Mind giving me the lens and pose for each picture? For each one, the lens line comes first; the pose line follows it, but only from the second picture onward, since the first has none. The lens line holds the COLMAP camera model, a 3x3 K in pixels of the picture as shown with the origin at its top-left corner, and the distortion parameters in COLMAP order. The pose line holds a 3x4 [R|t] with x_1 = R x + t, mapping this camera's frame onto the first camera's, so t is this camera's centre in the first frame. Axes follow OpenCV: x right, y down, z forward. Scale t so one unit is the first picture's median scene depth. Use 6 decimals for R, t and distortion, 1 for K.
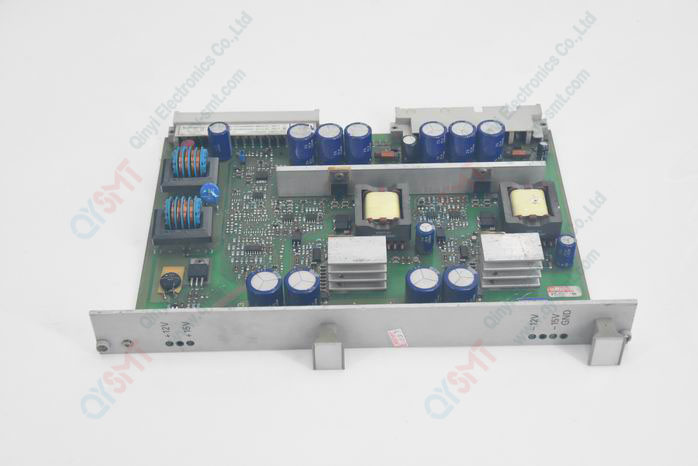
lens RADIAL K [[1142.0, 0, 349.0], [0, 1142.0, 233.0], [0, 0, 1]] dist [0.011916, -0.023732]
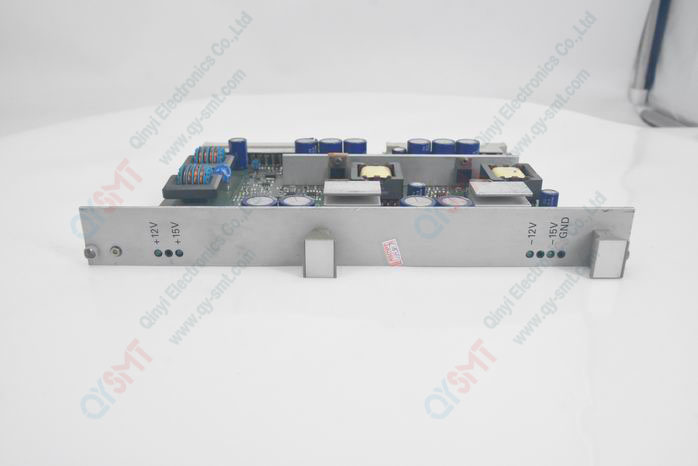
lens RADIAL K [[633.2, 0, 349.0], [0, 633.2, 233.0], [0, 0, 1]] dist [-0.090282, 0.002132]
pose [[0.999785, 0.019133, -0.008031, 0.009875], [-0.020750, 0.924261, -0.381197, 0.281395], [0.000129, 0.381281, 0.924459, 0.496140]]
